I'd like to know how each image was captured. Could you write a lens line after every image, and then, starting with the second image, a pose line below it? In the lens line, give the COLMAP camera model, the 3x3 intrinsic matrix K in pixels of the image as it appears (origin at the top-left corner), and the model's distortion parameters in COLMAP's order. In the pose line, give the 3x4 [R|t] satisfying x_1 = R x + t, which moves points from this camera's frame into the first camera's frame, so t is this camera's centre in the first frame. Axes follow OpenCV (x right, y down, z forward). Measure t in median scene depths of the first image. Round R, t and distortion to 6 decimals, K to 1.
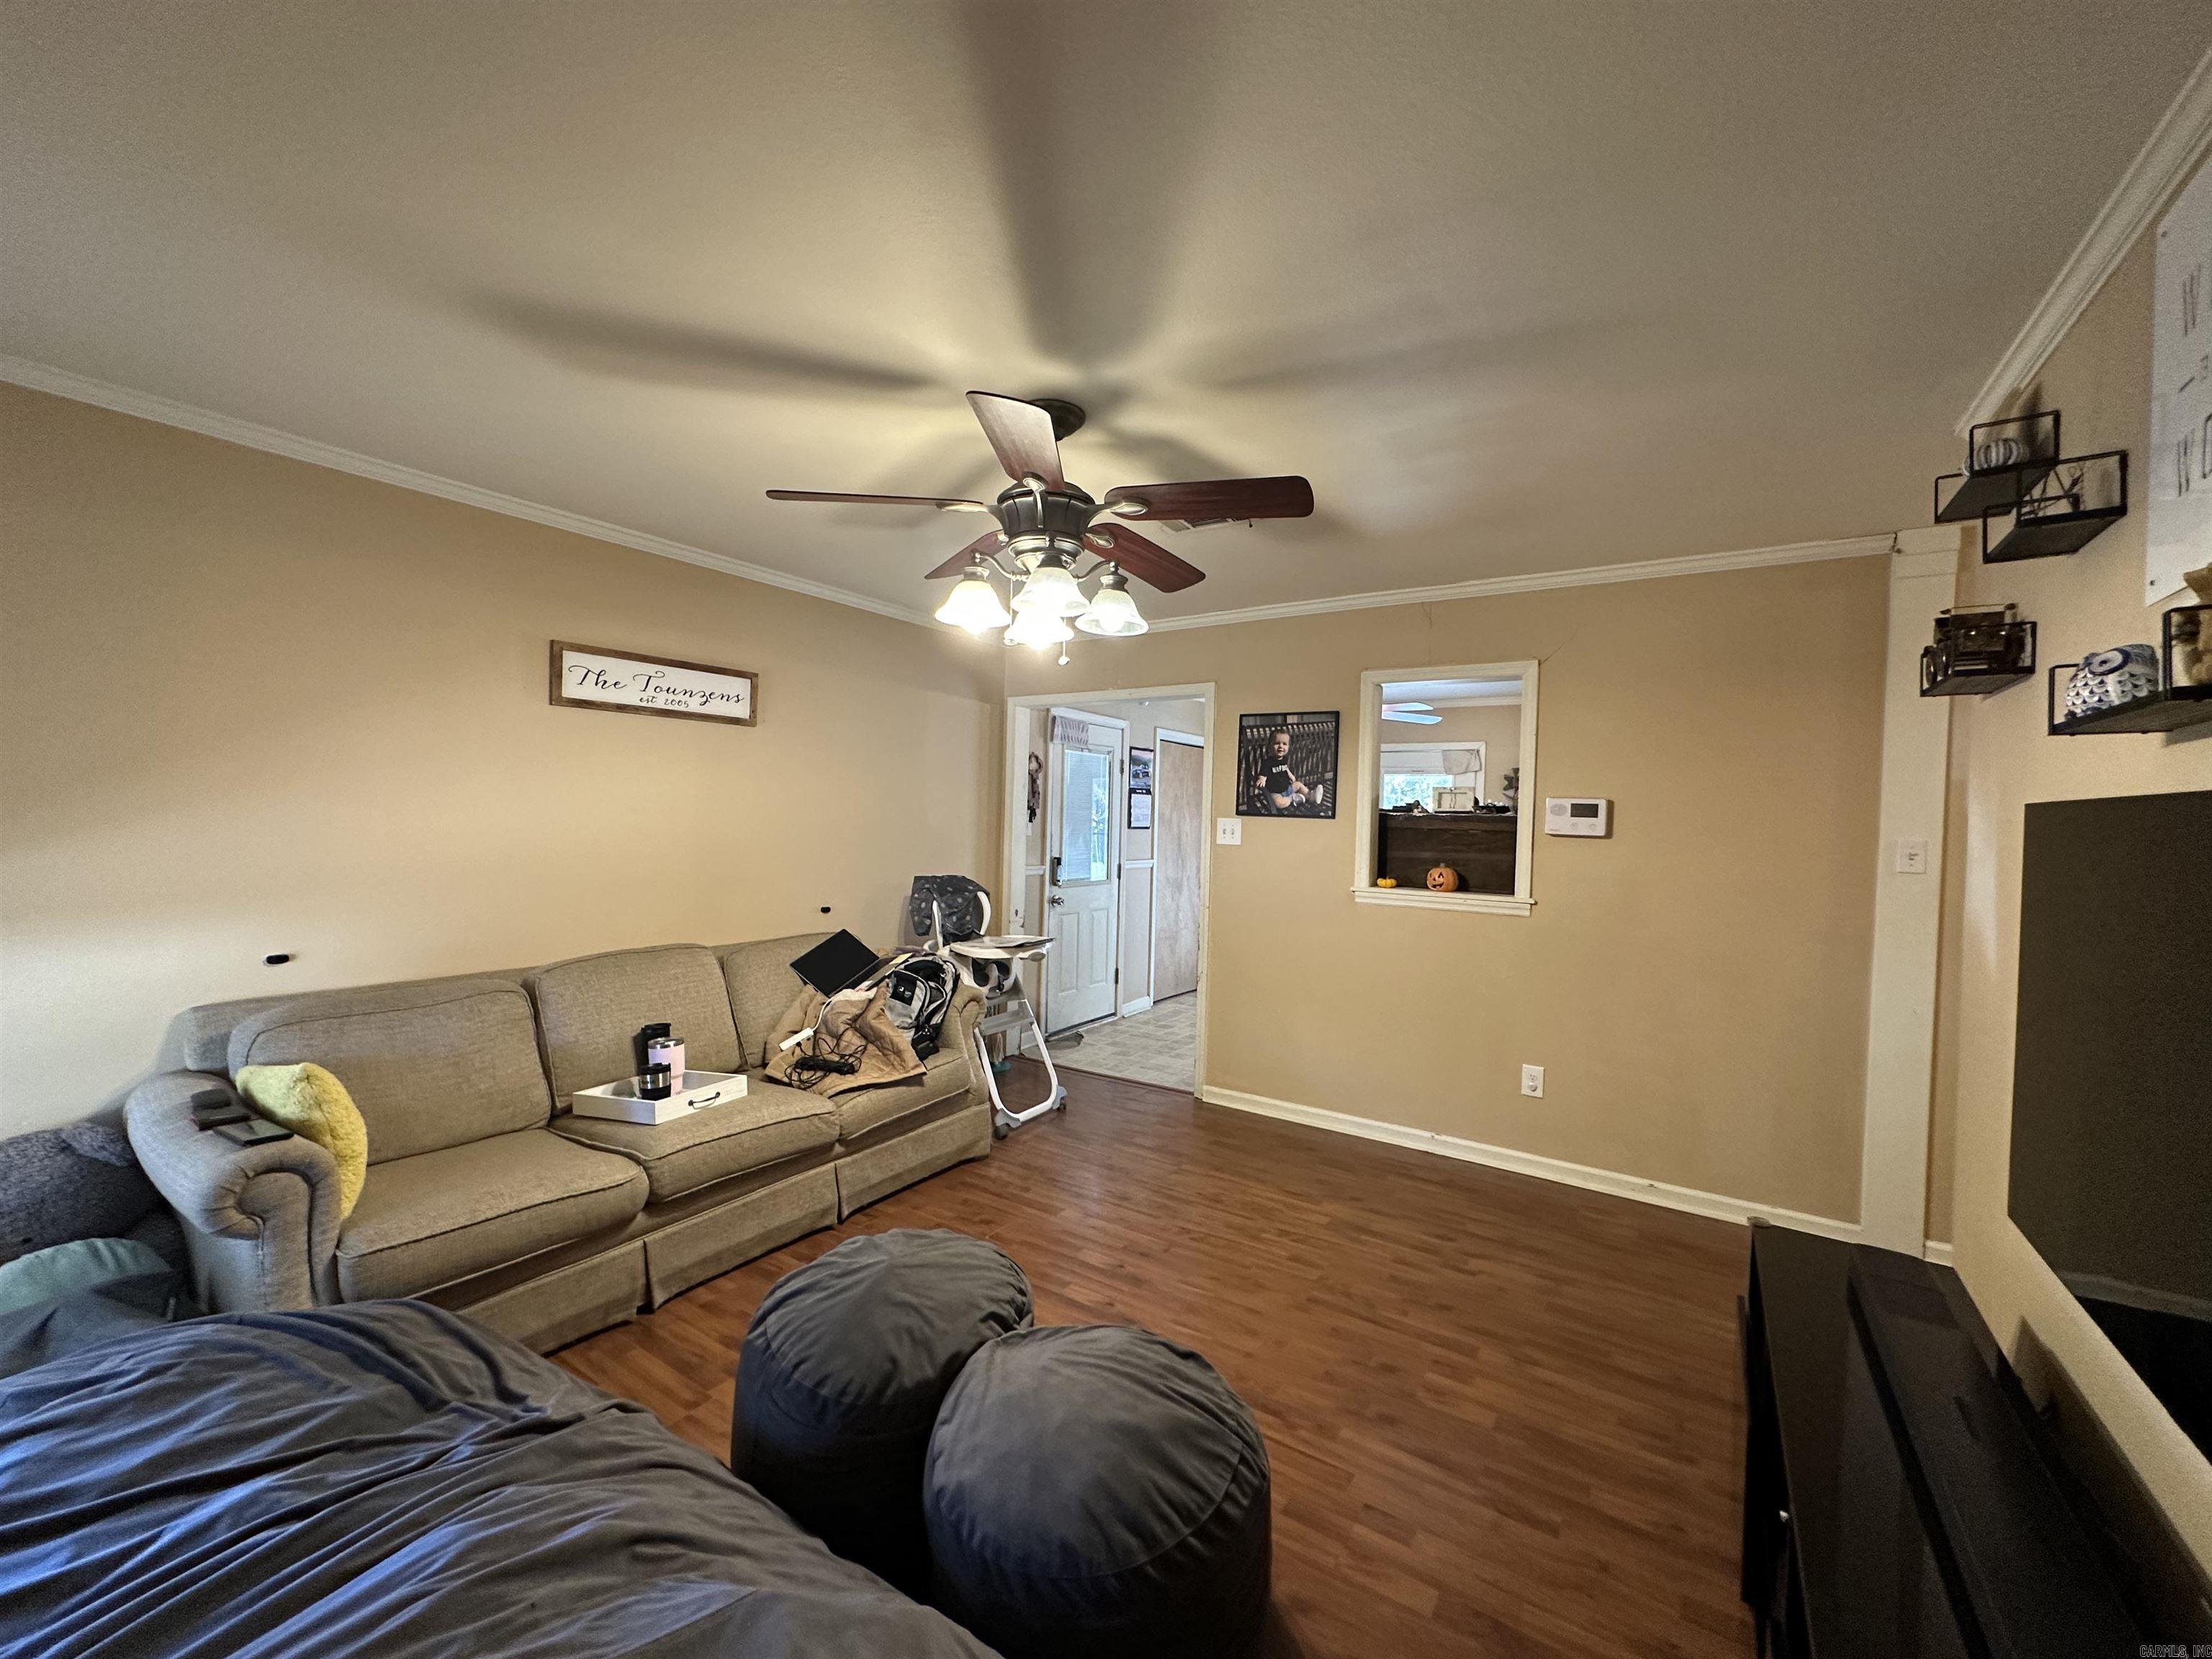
lens RADIAL K [[879.3, 0, 1116.0], [0, 879.3, 826.0], [0, 0, 1]] dist [0.002721, 0.000022]
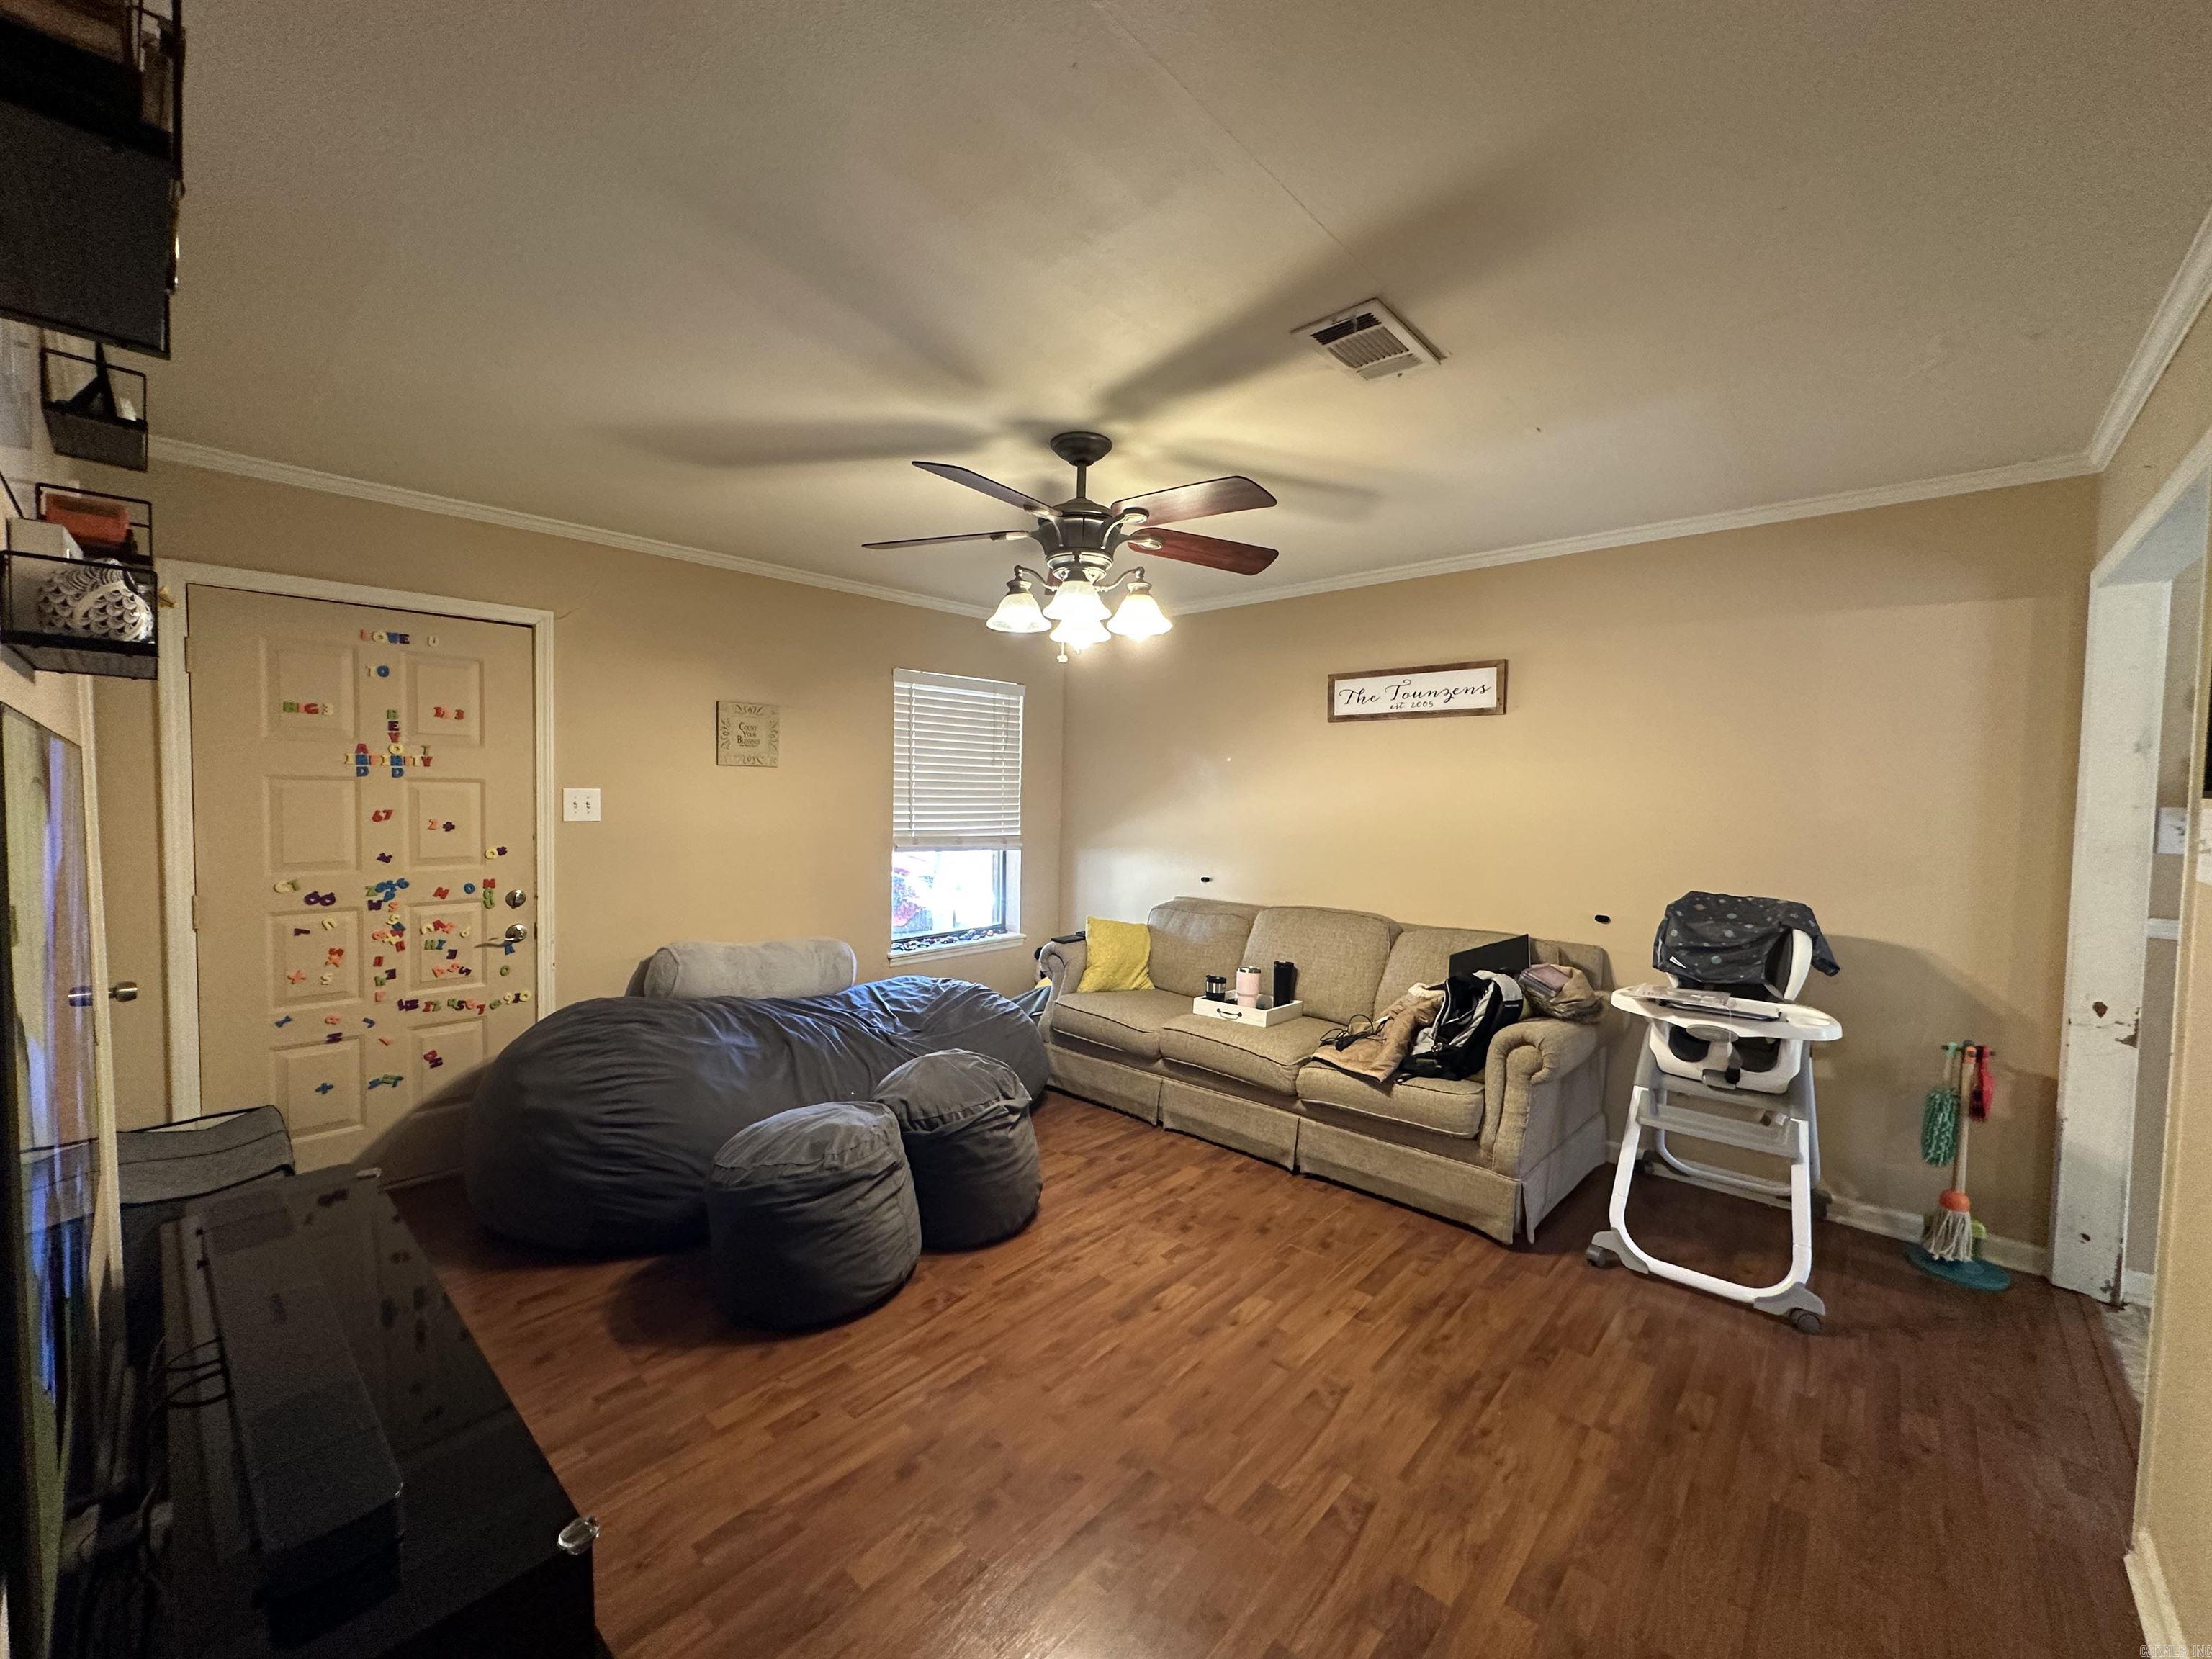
lens RADIAL K [[879.3, 0, 1102.1], [0, 879.3, 822.7], [0, 0, 1]] dist [0.002721, 0.000022]
pose [[-0.156475, 0.012828, -0.987599, 0.745645], [-0.026641, 0.999497, 0.017203, 0.002860], [0.987323, 0.029002, -0.156055, 0.857809]]
